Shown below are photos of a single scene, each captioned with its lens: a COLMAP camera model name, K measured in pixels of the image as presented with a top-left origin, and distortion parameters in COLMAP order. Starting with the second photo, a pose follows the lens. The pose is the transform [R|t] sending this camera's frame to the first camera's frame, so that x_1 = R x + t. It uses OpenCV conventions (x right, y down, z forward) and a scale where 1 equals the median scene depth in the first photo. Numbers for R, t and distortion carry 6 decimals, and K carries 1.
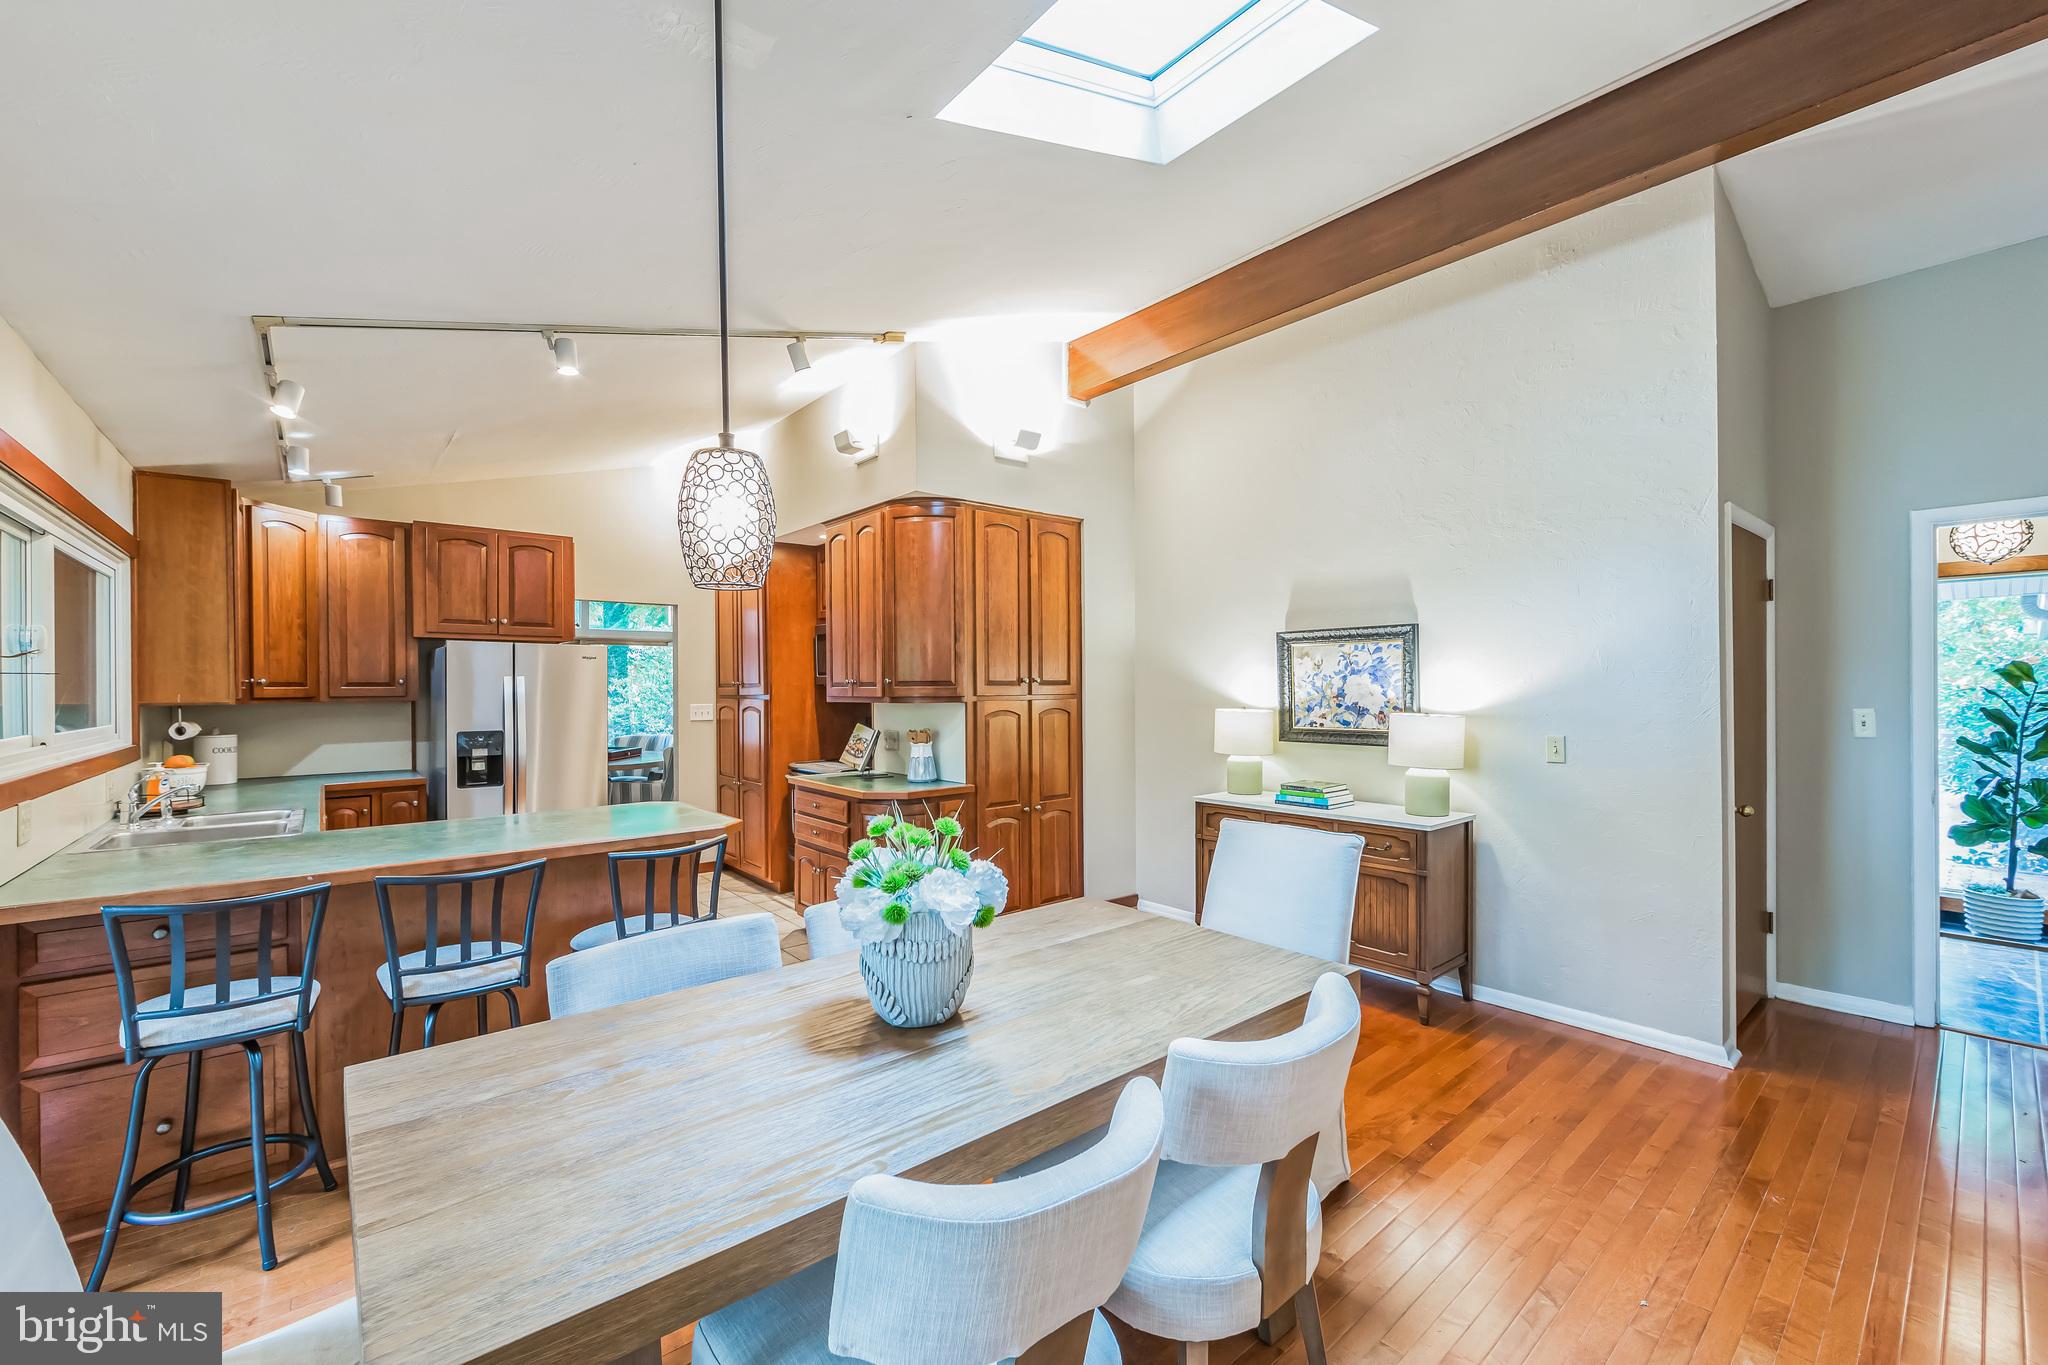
lens RADIAL K [[820.5, 0, 1029.9], [0, 820.5, 686.1], [0, 0, 1]] dist [0.000349, -0.000001]
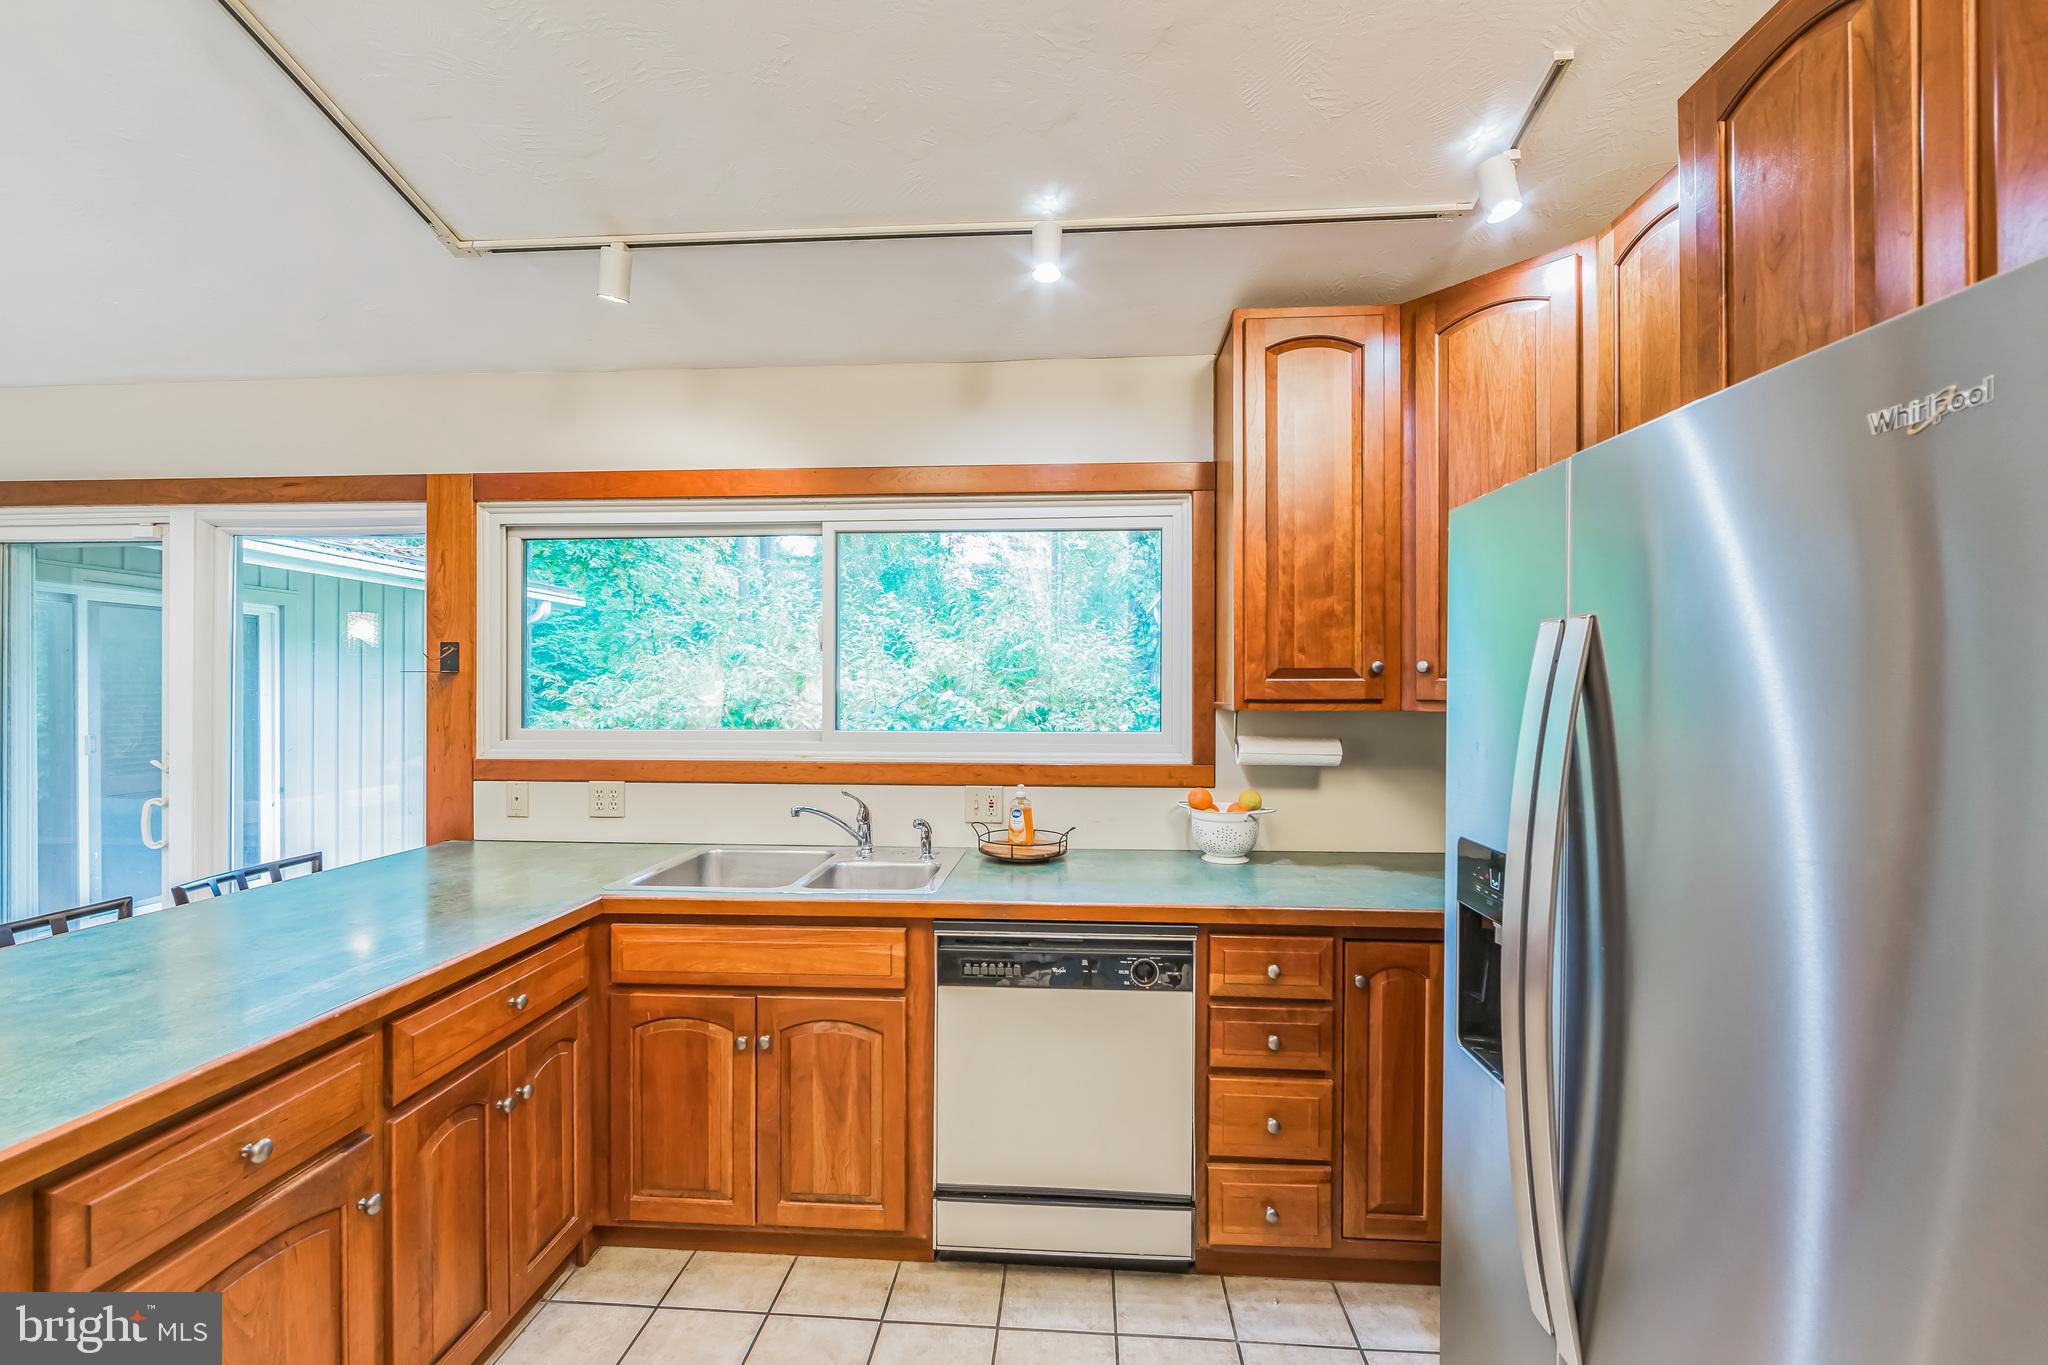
lens RADIAL K [[816.3, 0, 1023.4], [0, 816.3, 692.0], [0, 0, 1]] dist [0.000064, 0.000006]
pose [[-0.697285, 0.006688, -0.716763, -0.429638], [0.006247, 0.999975, 0.003254, 0.006447], [0.716767, -0.002209, -0.697309, 1.119551]]
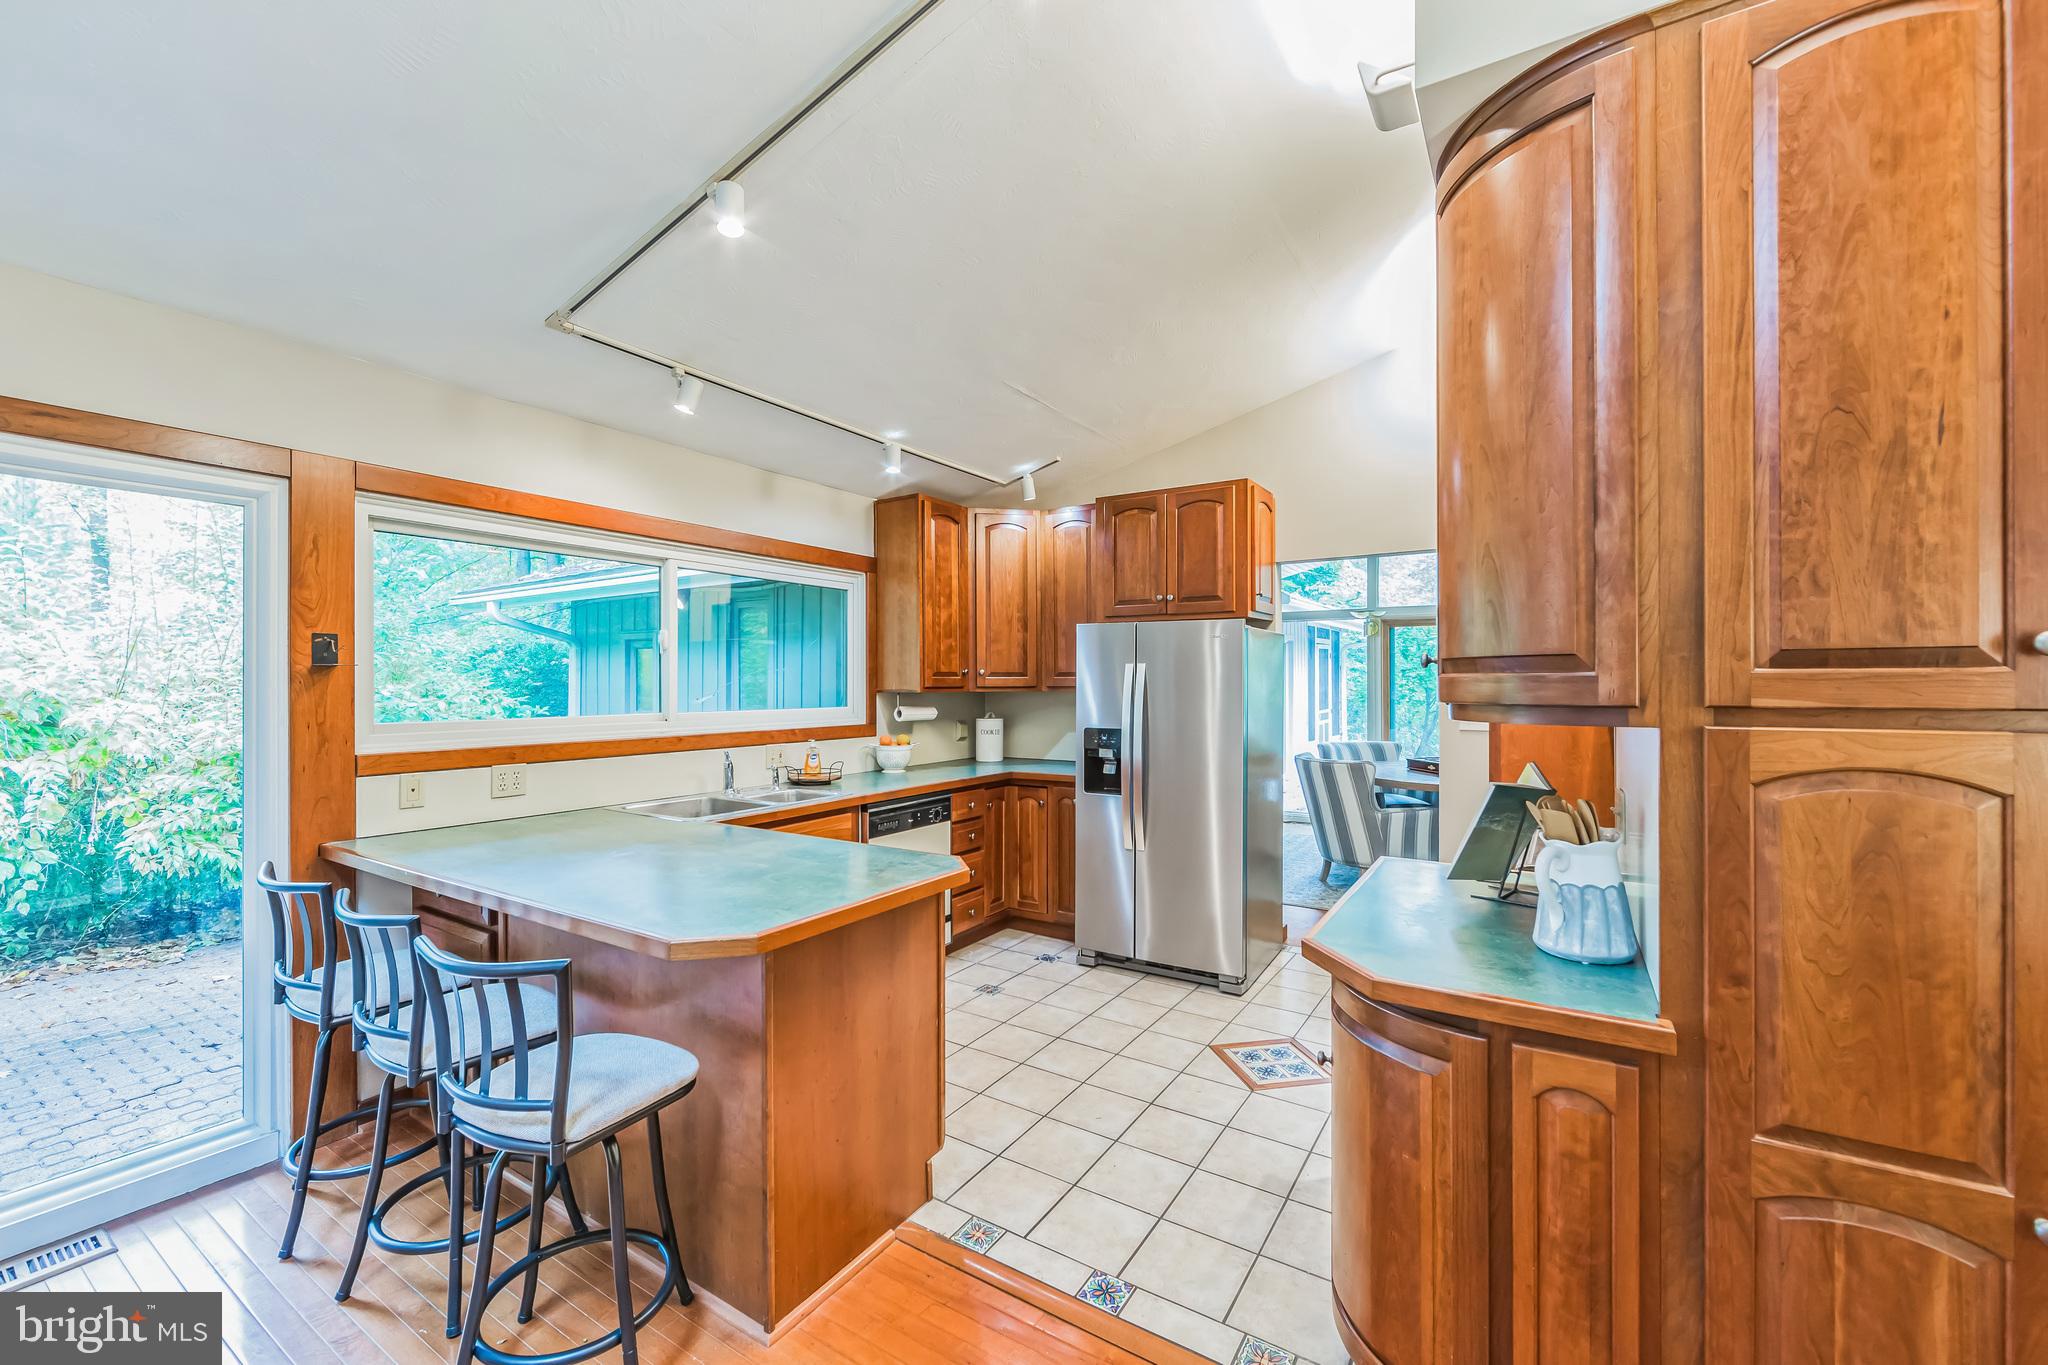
lens RADIAL K [[820.5, 0, 1029.9], [0, 820.5, 686.1], [0, 0, 1]] dist [0.000349, -0.000001]
pose [[0.286203, 0.009703, -0.958120, 0.130512], [0.004091, 0.999927, 0.011348, 0.000953], [0.958160, -0.007168, 0.286142, 0.702423]]
